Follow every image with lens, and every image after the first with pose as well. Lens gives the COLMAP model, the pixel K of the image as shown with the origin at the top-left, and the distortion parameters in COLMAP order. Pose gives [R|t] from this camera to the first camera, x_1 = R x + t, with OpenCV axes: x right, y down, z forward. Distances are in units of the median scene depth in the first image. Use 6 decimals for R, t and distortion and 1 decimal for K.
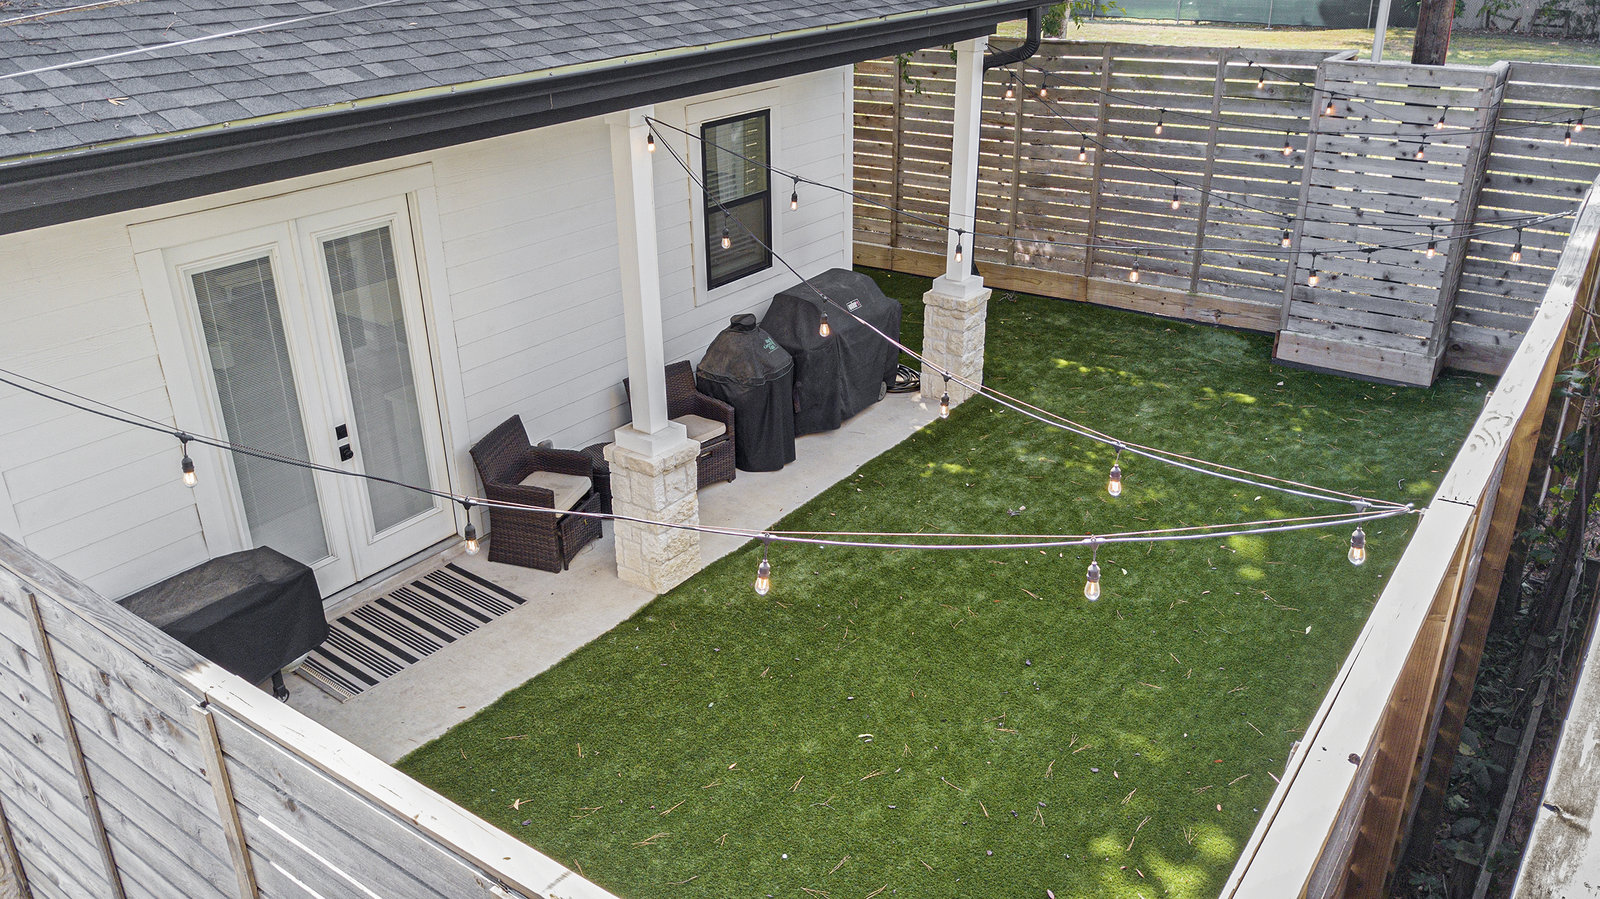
lens RADIAL K [[1201.9, 0, 800.0], [0, 1201.9, 449.5], [0, 0, 1]] dist [0.009326, -0.002127]
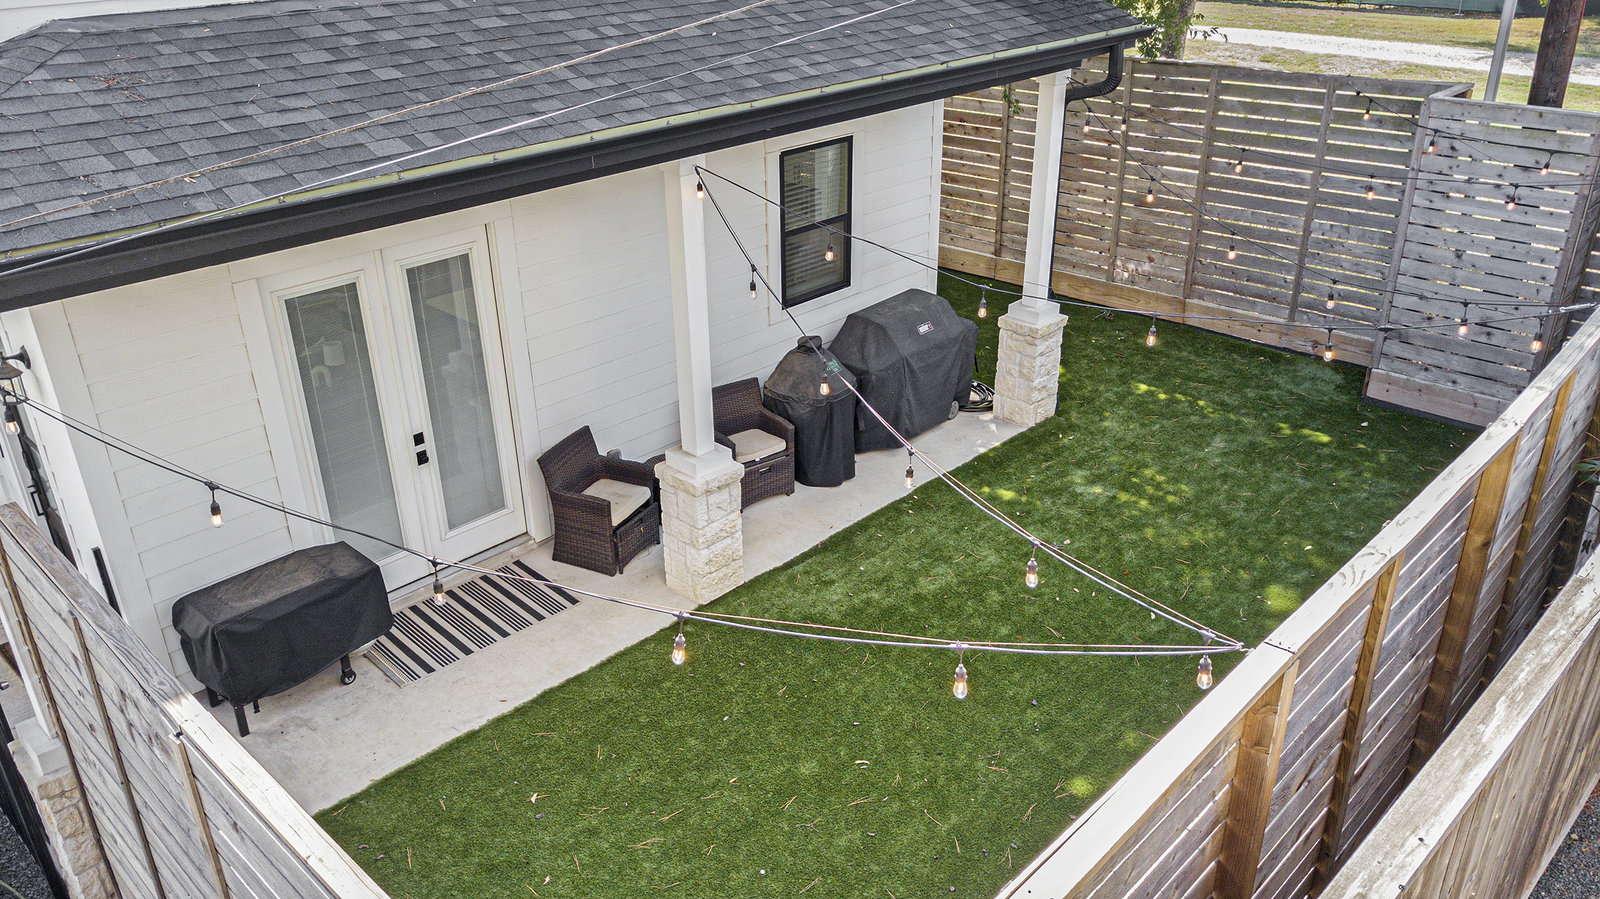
lens RADIAL K [[1196.9, 0, 800.0], [0, 1196.9, 449.5], [0, 0, 1]] dist [0.008280, -0.000538]
pose [[0.990677, 0.058984, -0.122799, 0.090504], [-0.055886, 0.998030, 0.028522, -0.051076], [0.124240, -0.021393, 0.992022, -0.039096]]
